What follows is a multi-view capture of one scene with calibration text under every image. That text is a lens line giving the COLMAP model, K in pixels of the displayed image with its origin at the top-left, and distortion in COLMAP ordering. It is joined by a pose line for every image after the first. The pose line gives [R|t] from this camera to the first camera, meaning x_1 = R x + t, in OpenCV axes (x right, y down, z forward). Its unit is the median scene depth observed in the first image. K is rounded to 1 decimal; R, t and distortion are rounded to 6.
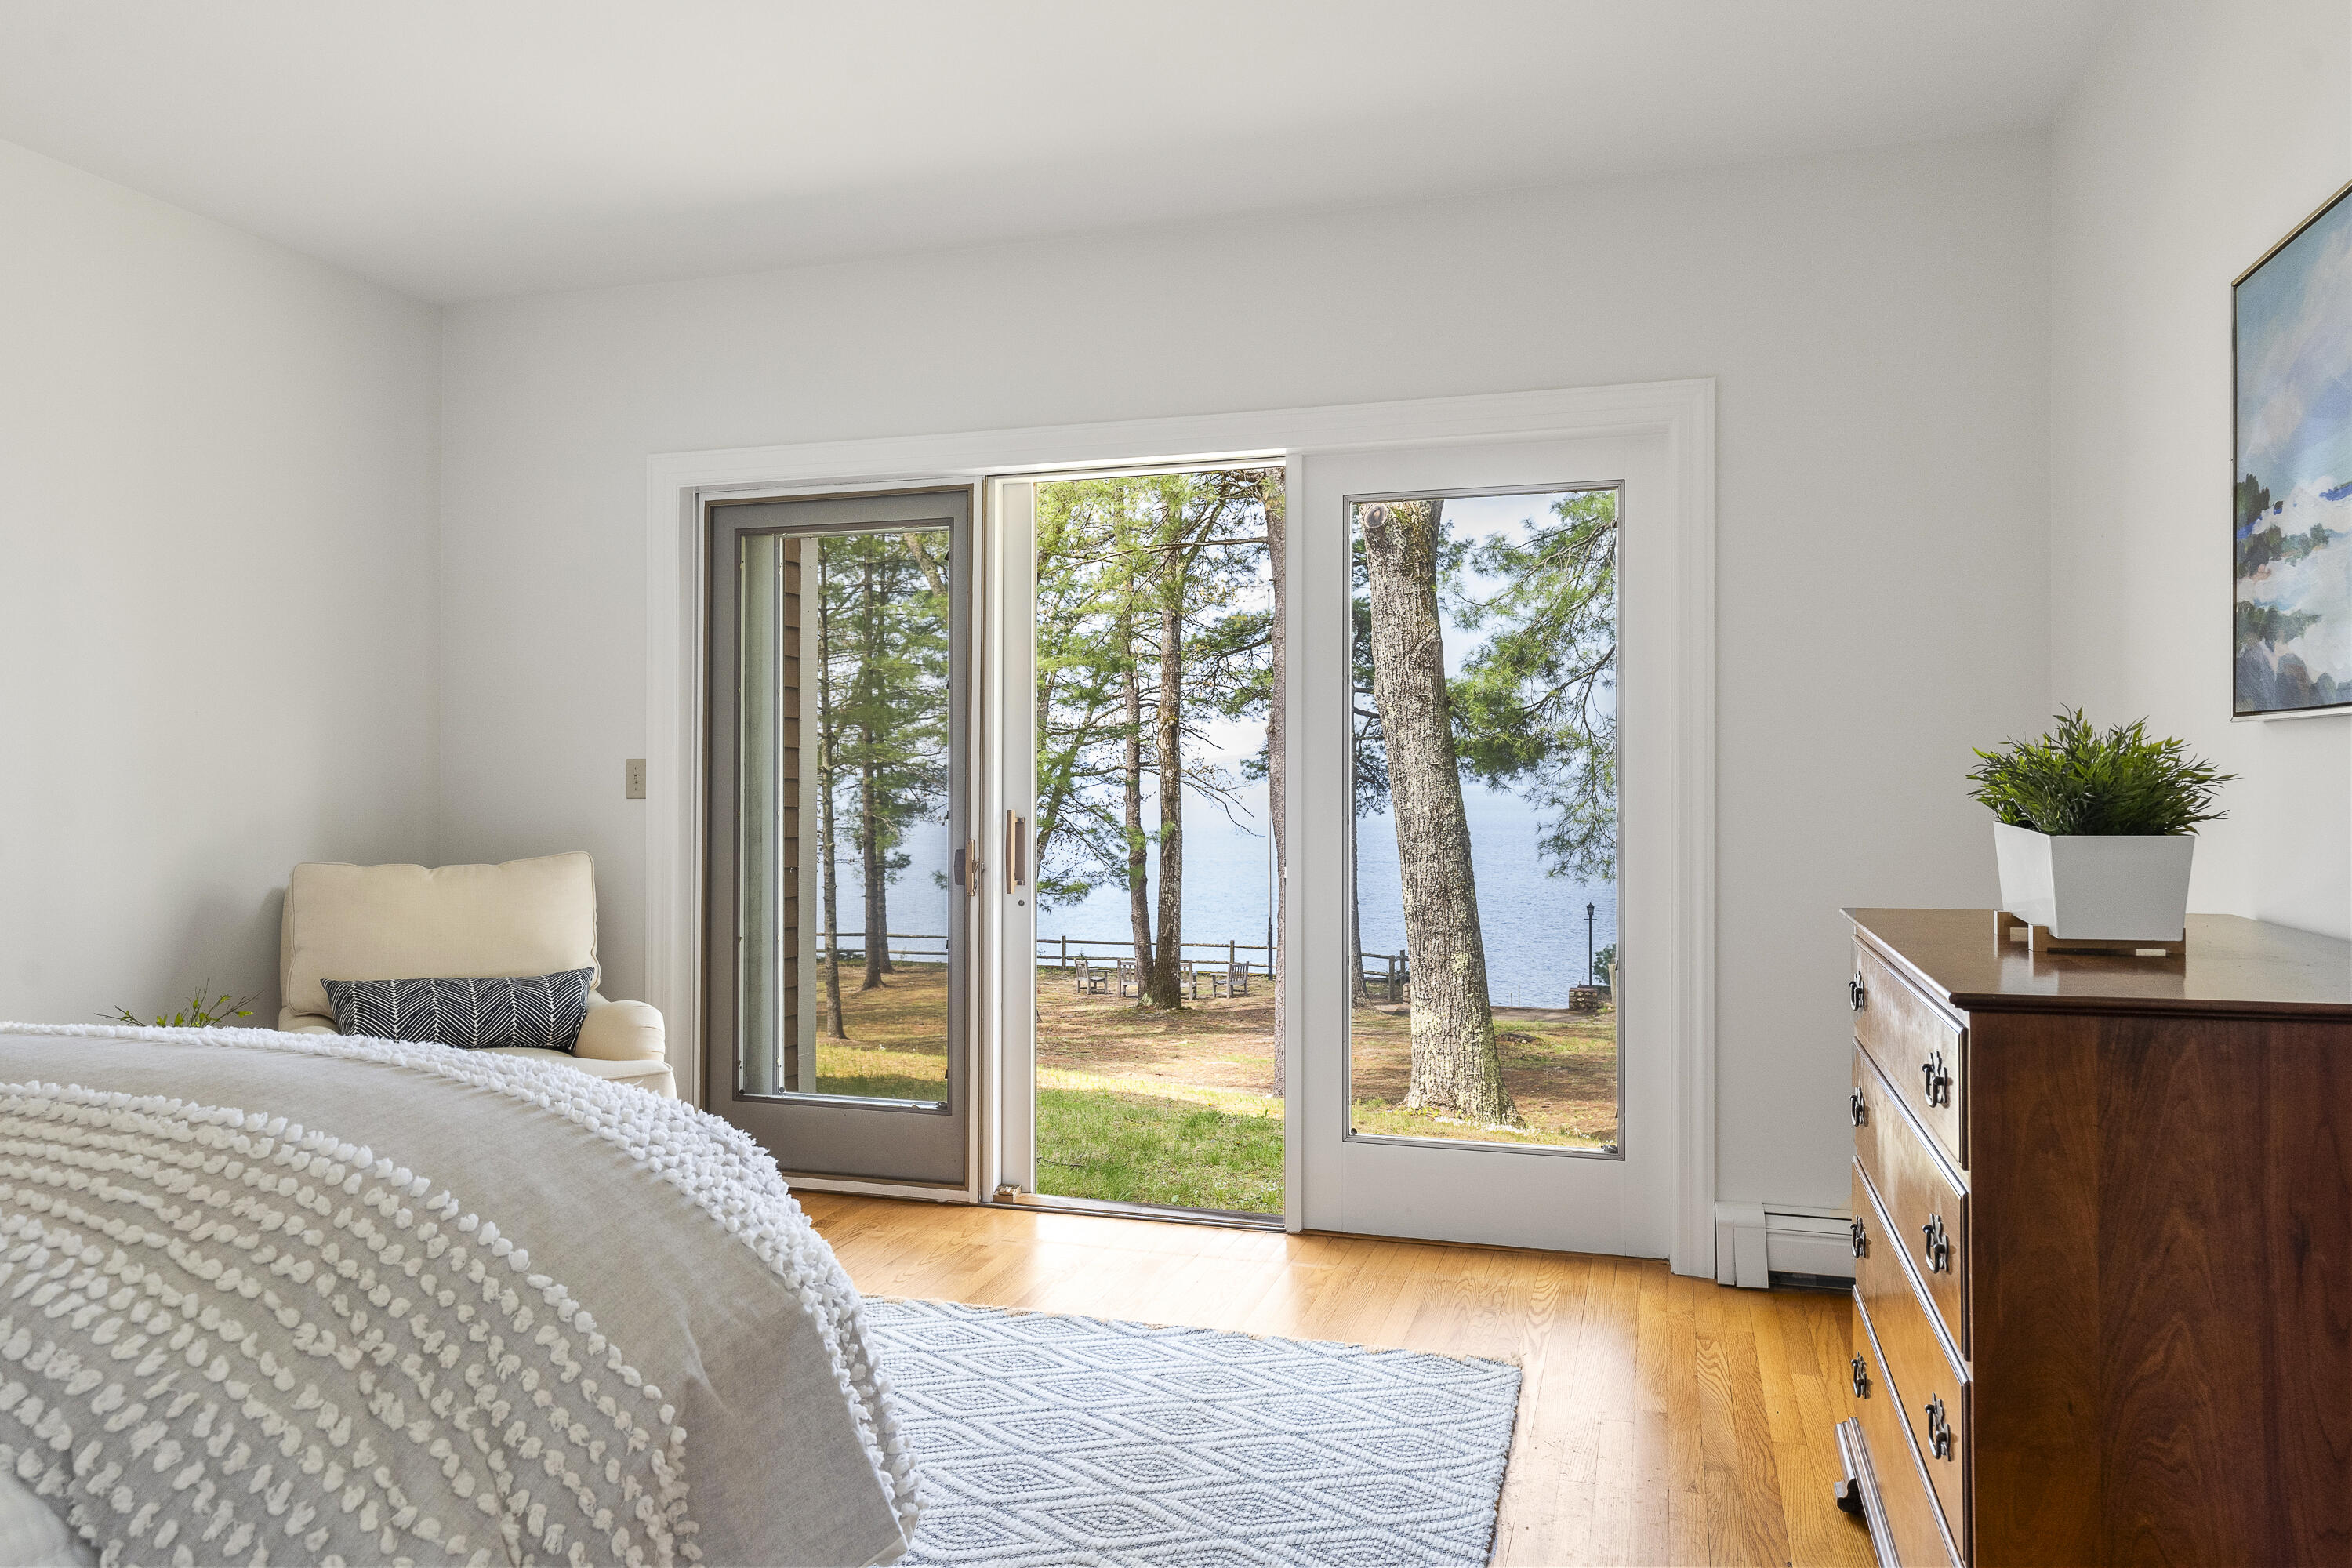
lens RADIAL K [[1515.6, 0, 1183.8], [0, 1515.6, 788.0], [0, 0, 1]] dist [-0.000671, 0.000091]
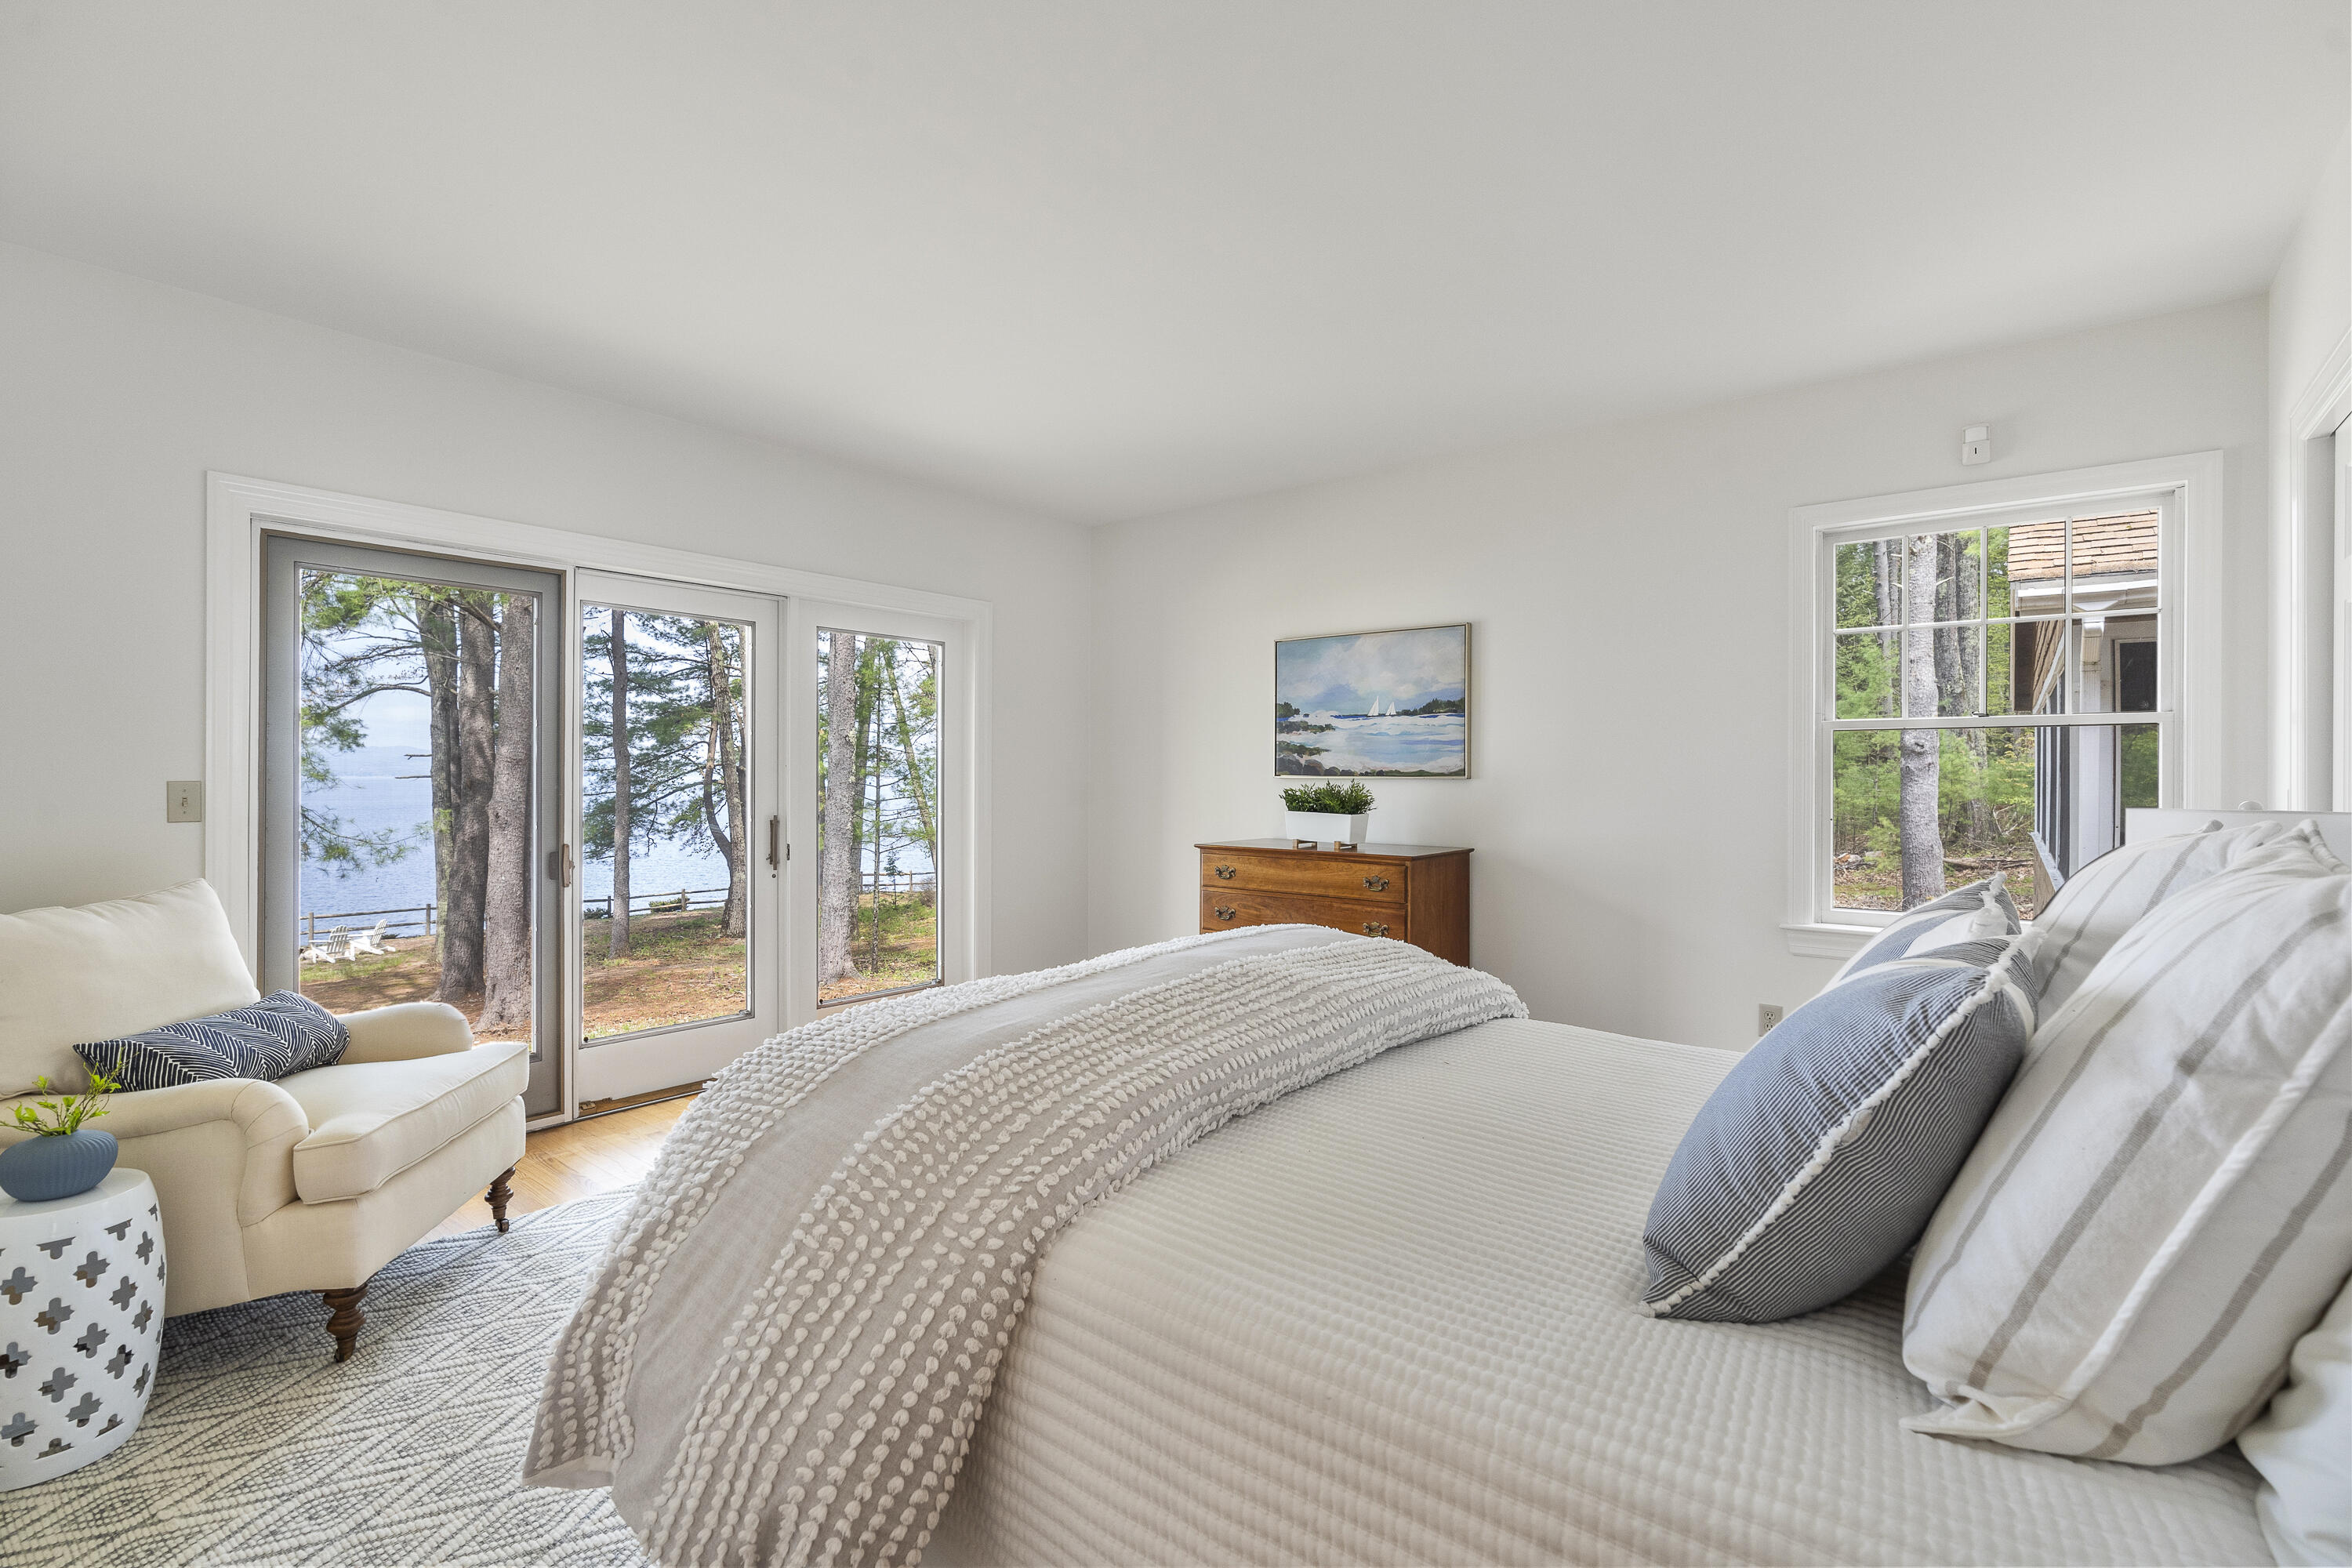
lens RADIAL K [[1089.8, 0, 1163.6], [0, 1089.8, 779.8], [0, 0, 1]] dist [-0.004178, 0.001026]
pose [[0.398646, -0.002052, 0.917103, -0.075041], [-0.001252, 0.999995, 0.002782, -0.002252], [-0.917104, -0.002257, 0.398641, 0.014697]]
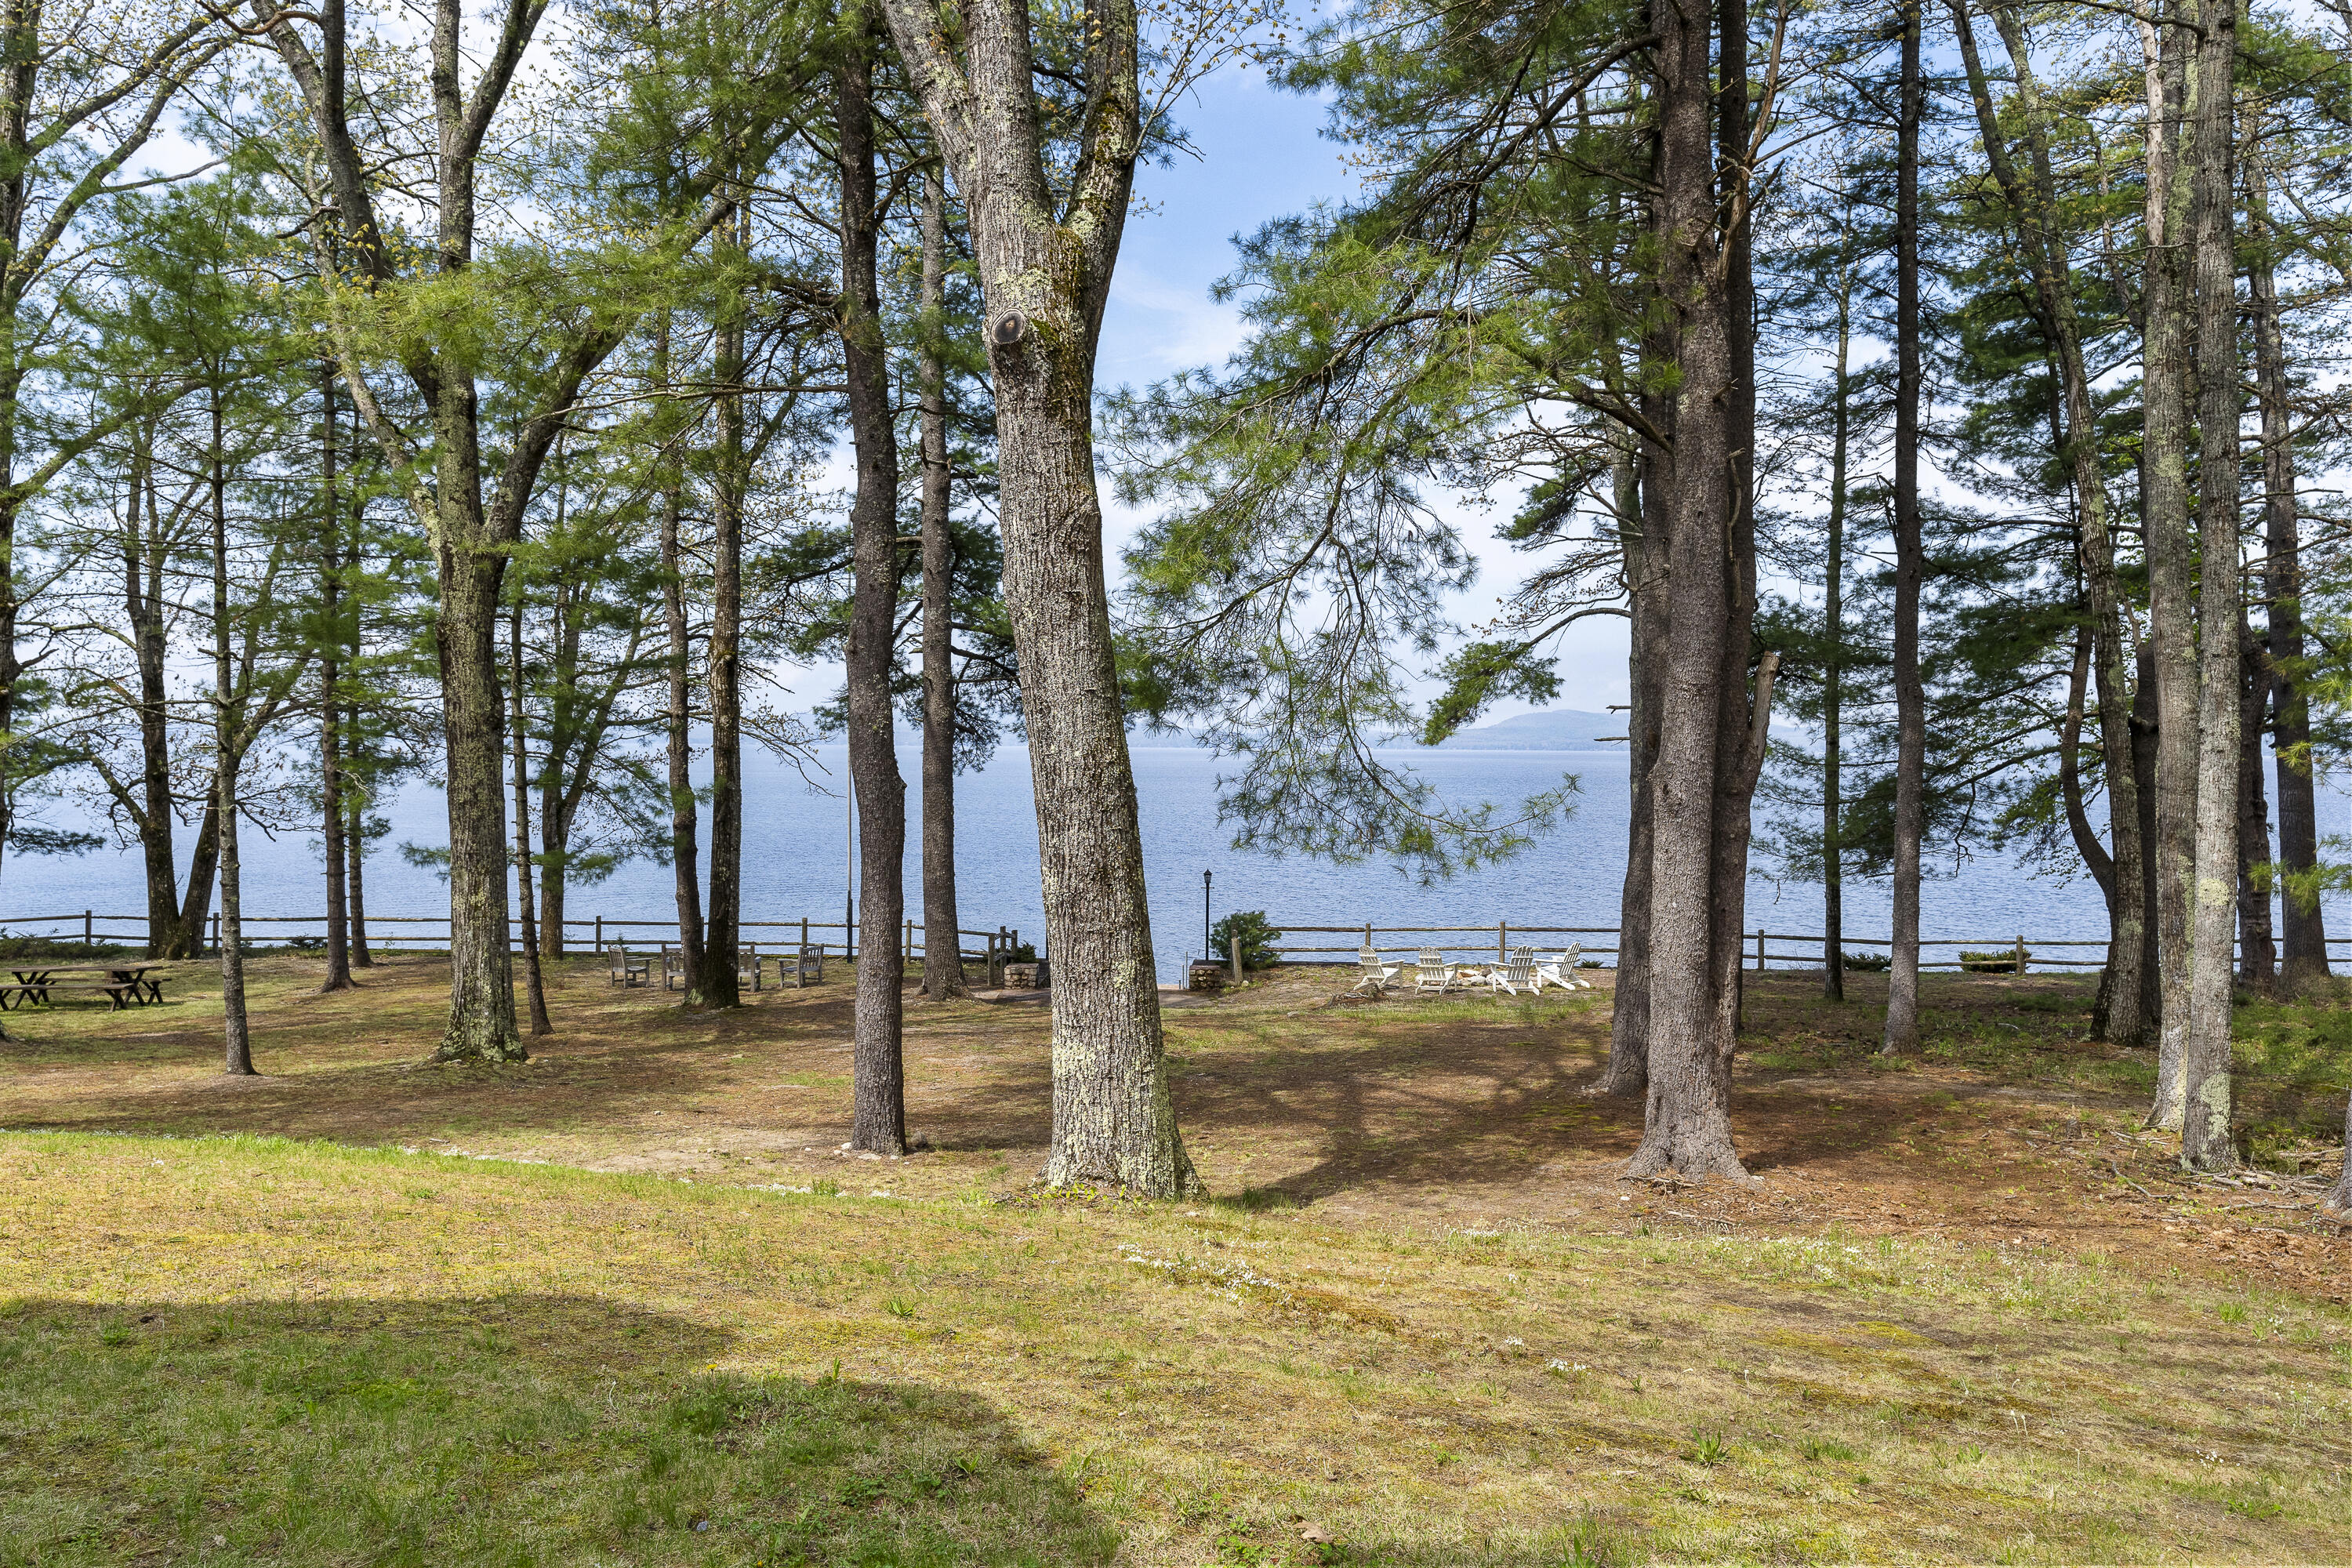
lens RADIAL K [[1593.8, 0, 1168.0], [0, 1593.8, 779.1], [0, 0, 1]] dist [0.006017, -0.000804]
pose [[0.967968, 0.001710, 0.251070, 0.005904], [-0.006866, 0.999783, 0.019662, 0.003774], [-0.250981, -0.020756, 0.967769, 0.102101]]
